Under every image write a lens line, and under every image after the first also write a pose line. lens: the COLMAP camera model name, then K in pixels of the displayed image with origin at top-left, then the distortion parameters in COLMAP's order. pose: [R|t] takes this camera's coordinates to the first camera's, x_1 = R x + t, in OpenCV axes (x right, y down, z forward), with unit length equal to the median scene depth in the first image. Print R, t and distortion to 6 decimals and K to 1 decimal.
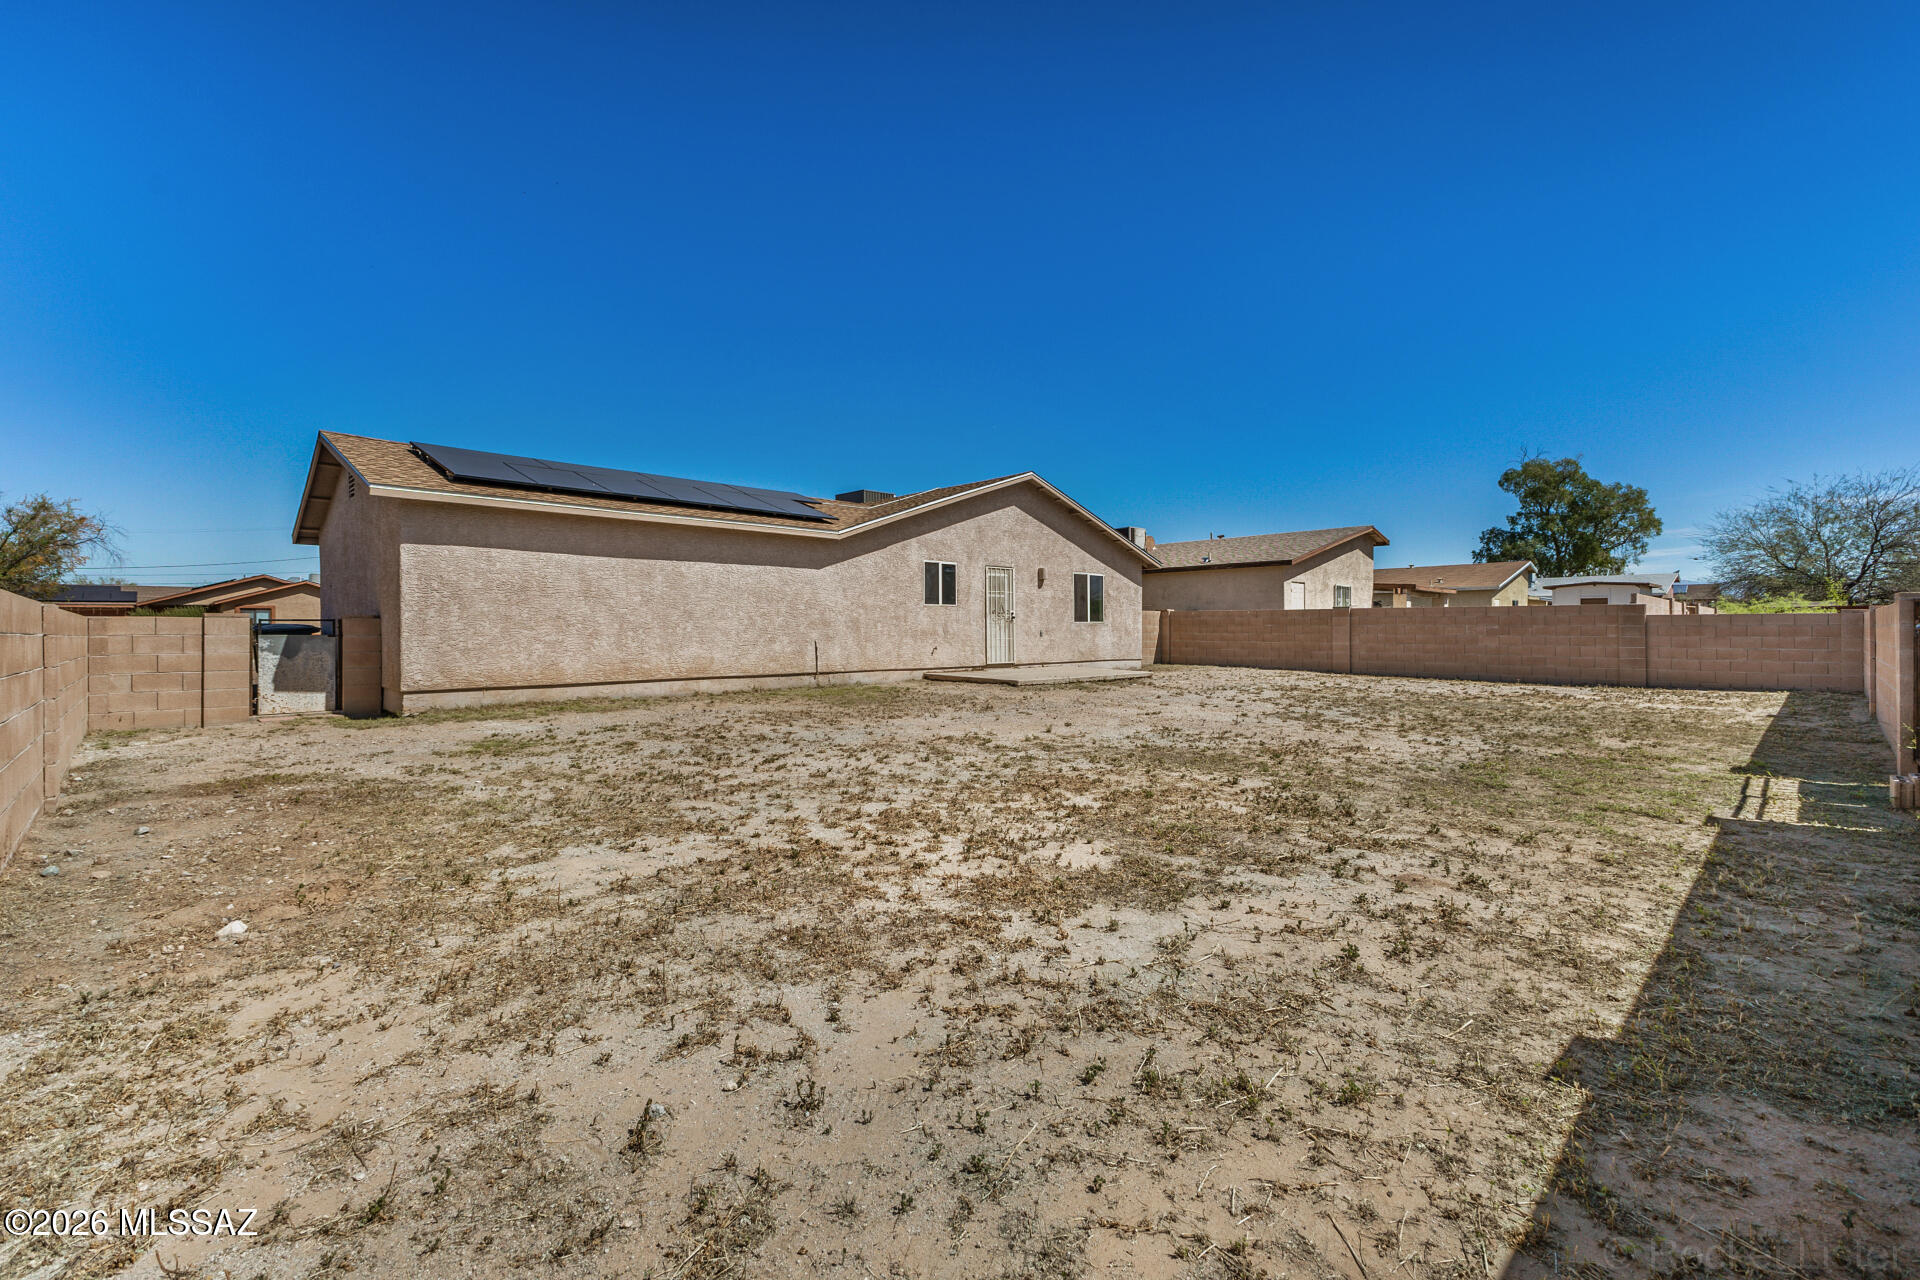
lens RADIAL K [[828.3, 0, 960.1], [0, 828.3, 624.8], [0, 0, 1]] dist [0.002339, 0.000008]
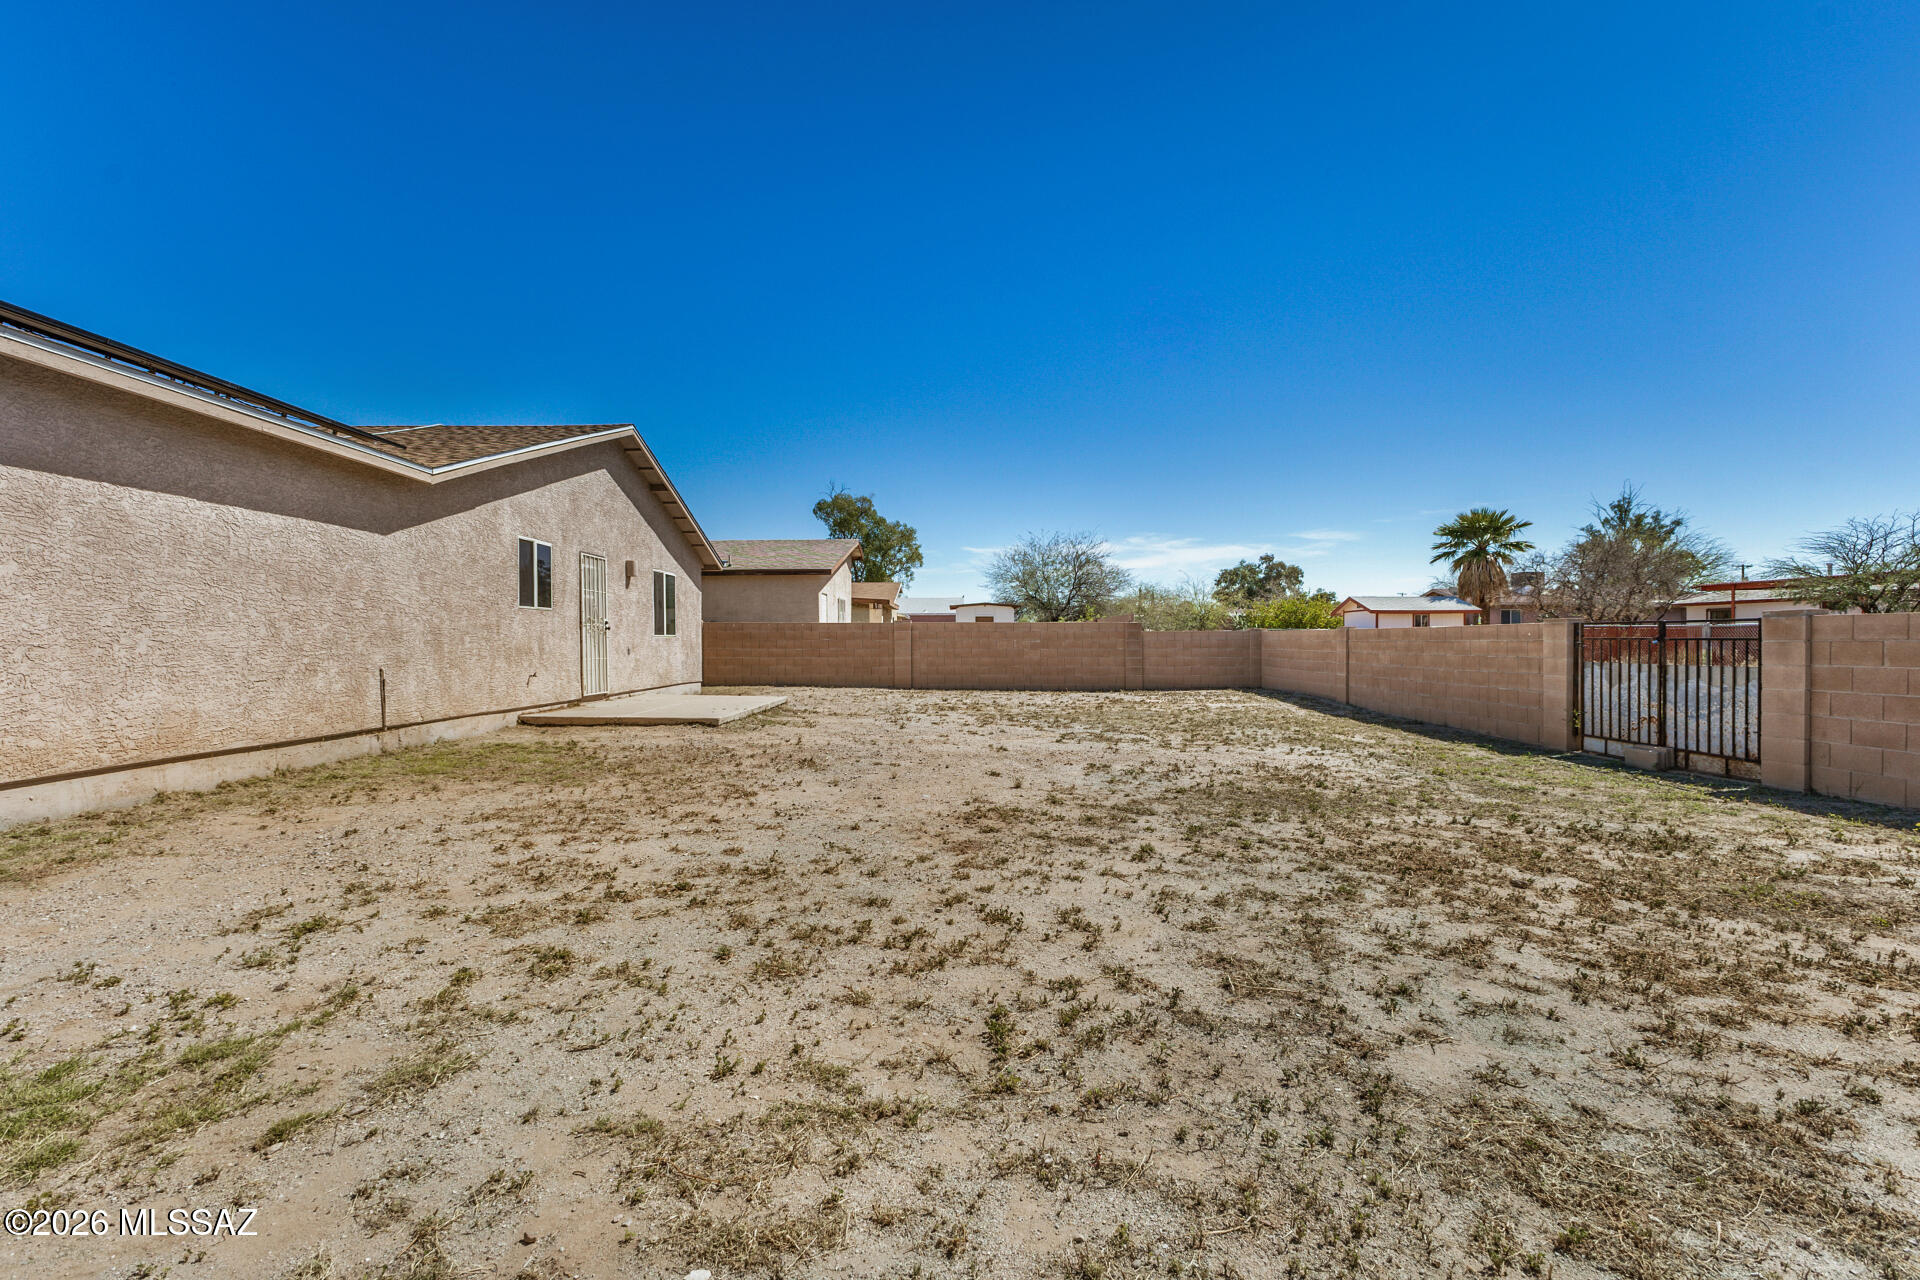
lens RADIAL K [[869.7, 0, 960.0], [0, 869.7, 640.0], [0, 0, 1]] dist [0.021659, 0.000027]
pose [[0.696855, -0.000122, 0.717212, -0.280381], [-0.000752, 0.999999, 0.000901, 0.000251], [-0.717211, -0.001167, 0.696855, 0.295064]]
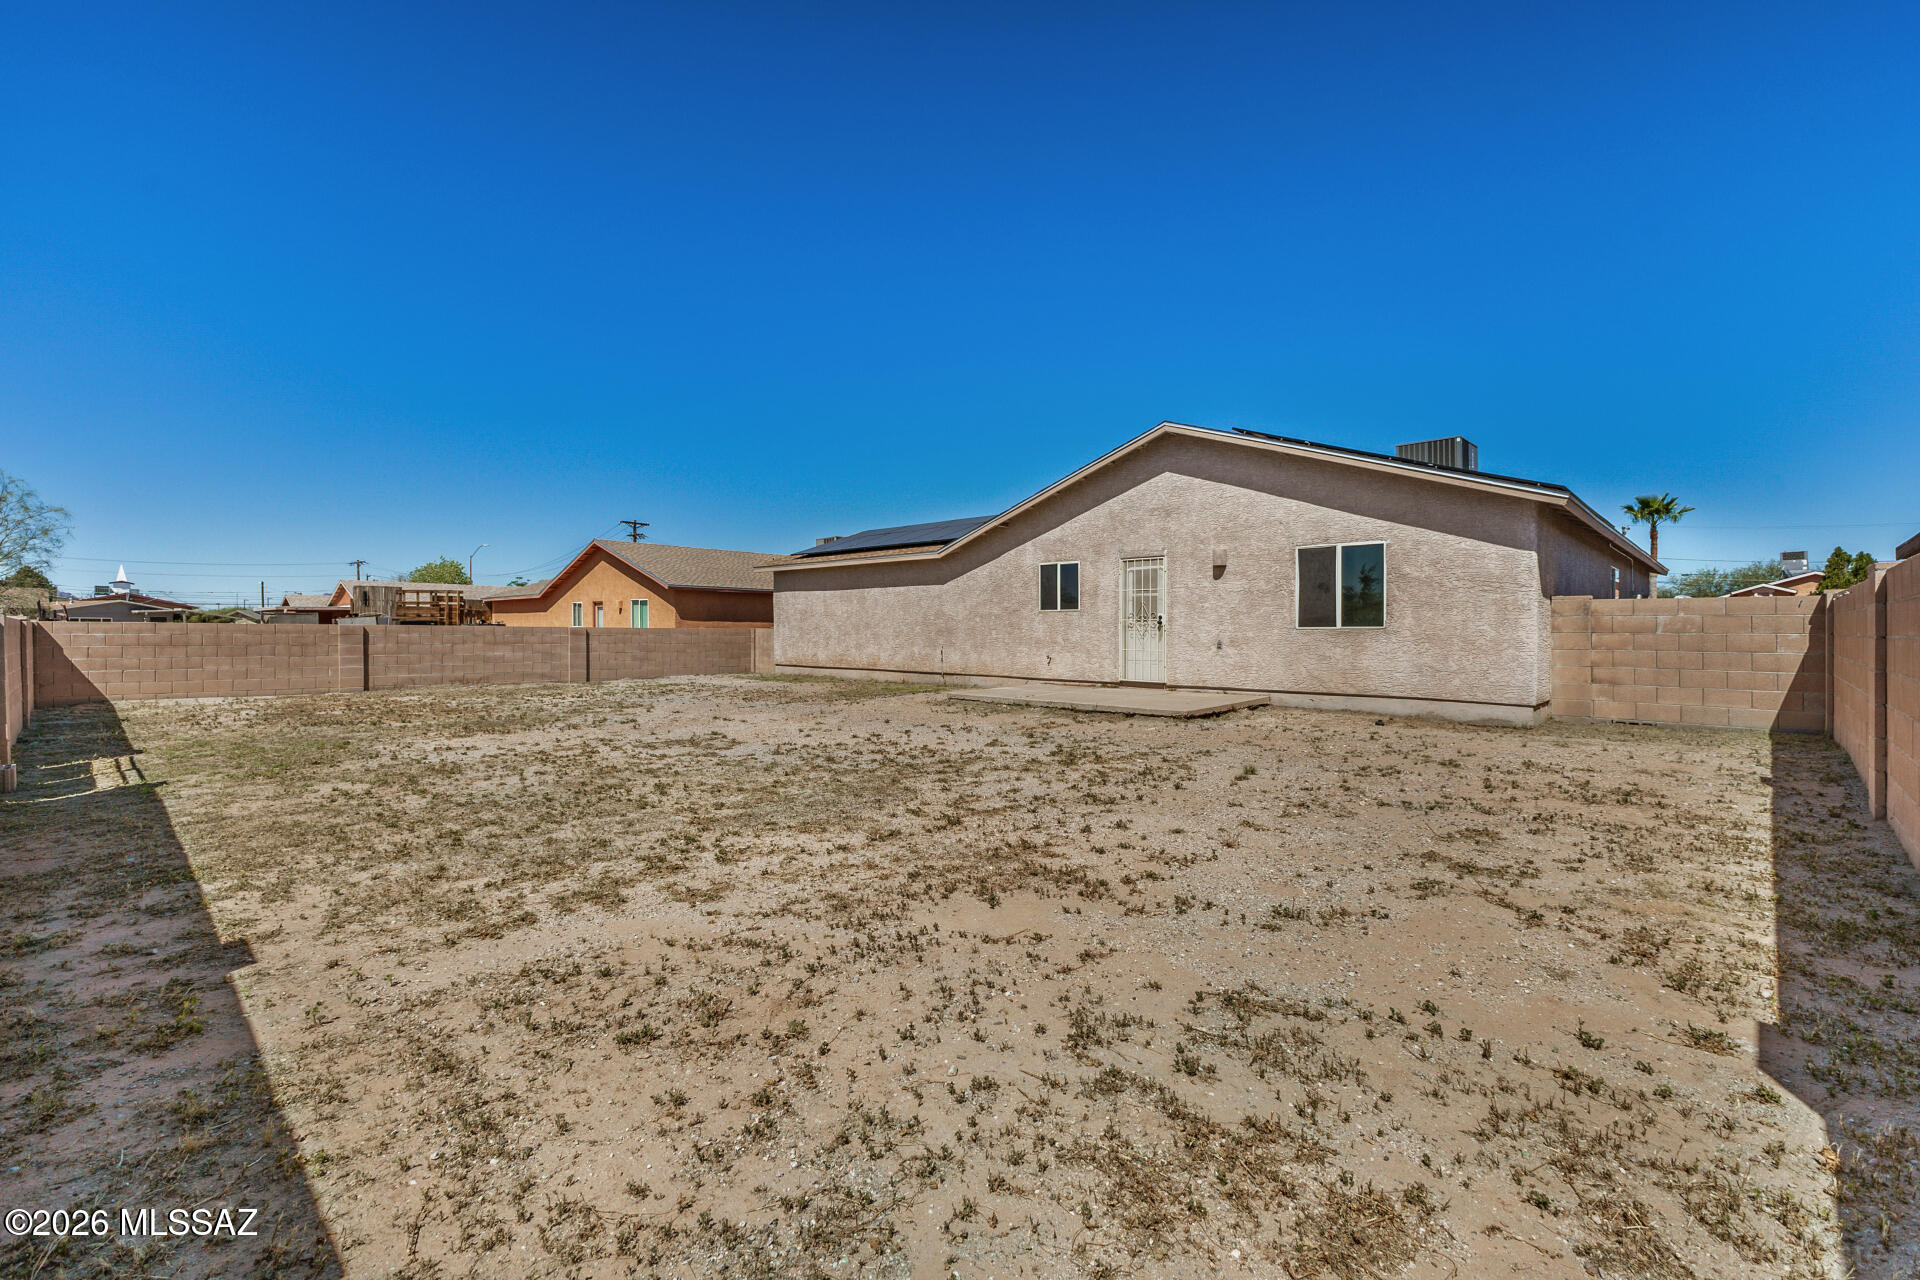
lens RADIAL K [[828.3, 0, 960.1], [0, 828.3, 624.8], [0, 0, 1]] dist [0.002339, 0.000008]
pose [[0.032483, -0.006940, -0.999448, 0.878556], [0.001966, 0.999974, -0.006880, -0.001913], [0.999470, -0.001741, 0.032496, 0.864932]]
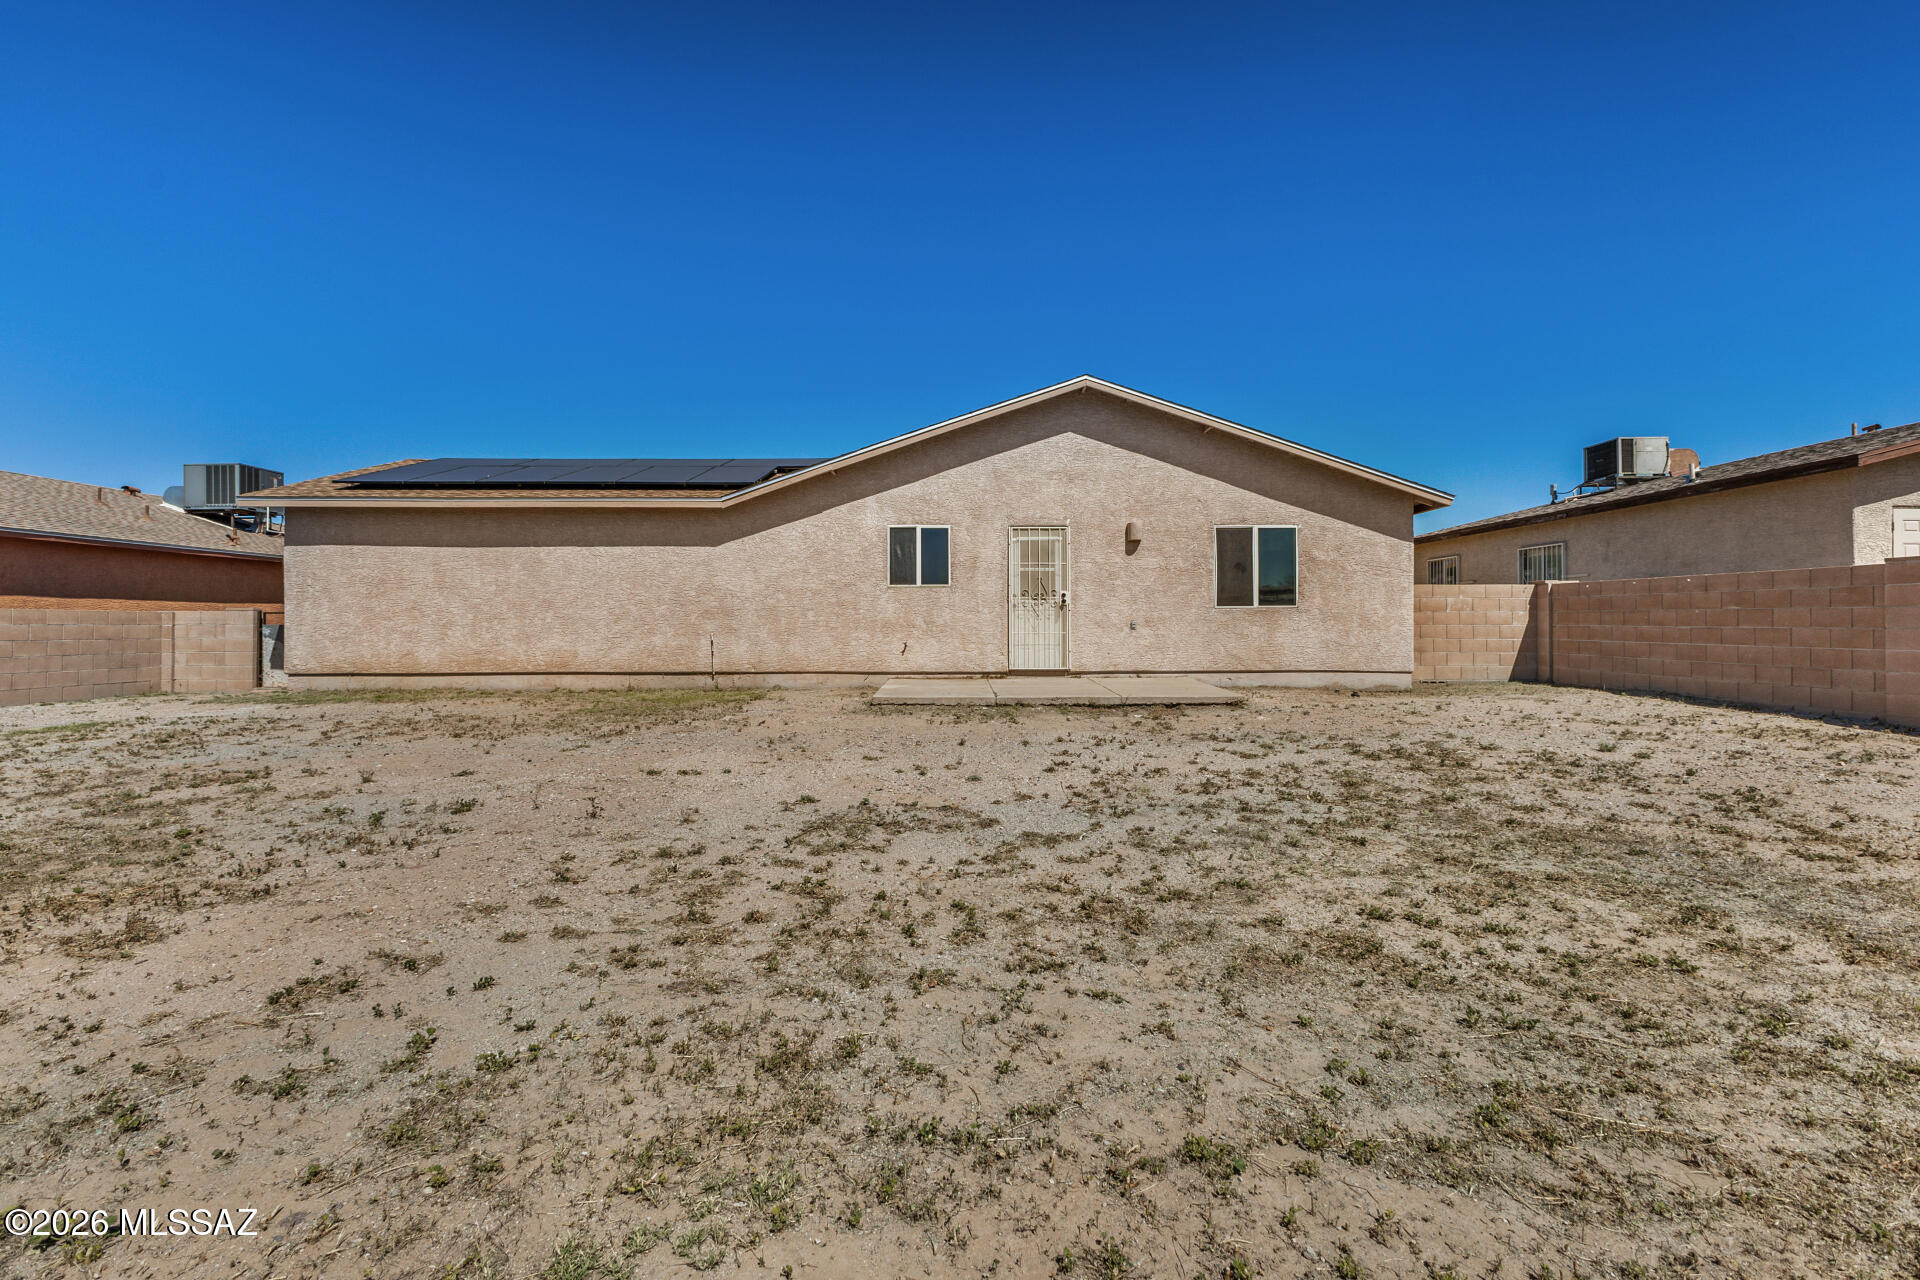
lens RADIAL K [[828.3, 0, 960.1], [0, 828.3, 624.8], [0, 0, 1]] dist [0.002339, 0.000008]
pose [[0.718913, -0.000952, -0.695100, 0.505667], [0.005559, 0.999975, 0.004379, 0.007540], [0.695078, -0.007012, 0.718900, 0.506485]]
